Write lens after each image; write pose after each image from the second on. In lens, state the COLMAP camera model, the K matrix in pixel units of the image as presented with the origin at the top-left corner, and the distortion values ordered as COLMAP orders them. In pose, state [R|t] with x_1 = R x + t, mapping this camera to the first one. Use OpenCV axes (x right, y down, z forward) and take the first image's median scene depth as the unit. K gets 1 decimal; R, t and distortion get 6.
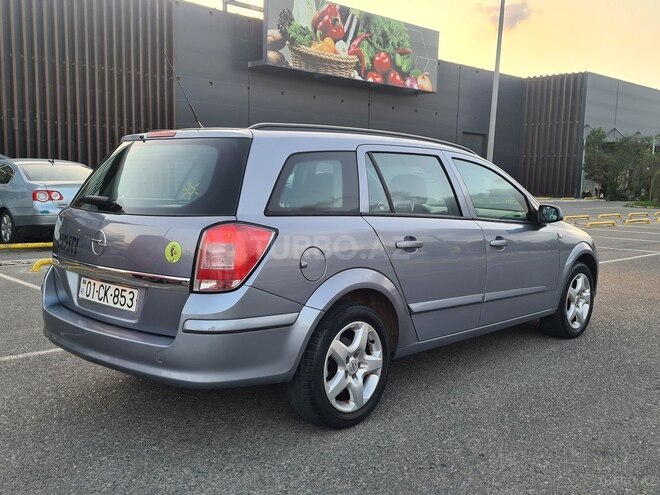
lens RADIAL K [[662.2, 0, 330.0], [0, 662.2, 247.5], [0, 0, 1]] dist [0.008283, 0.011293]
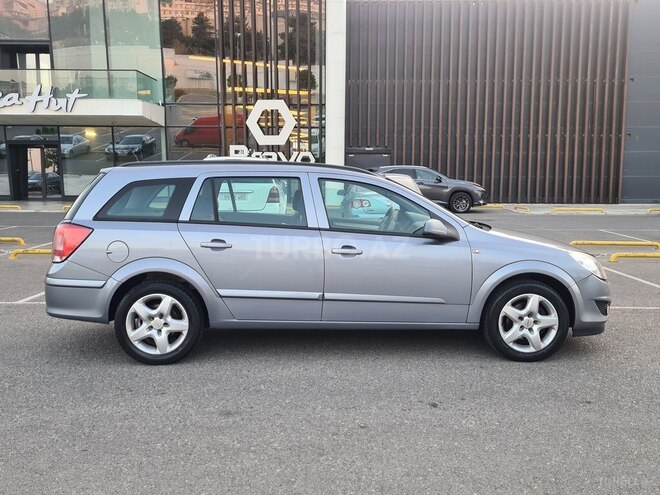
lens RADIAL K [[662.2, 0, 330.0], [0, 662.2, 247.5], [0, 0, 1]] dist [0.008283, 0.011293]
pose [[0.706800, 0.053227, -0.705408, 1.239049], [-0.058935, 0.998129, 0.016262, -0.035734], [0.704954, 0.030079, 0.708615, 0.196529]]
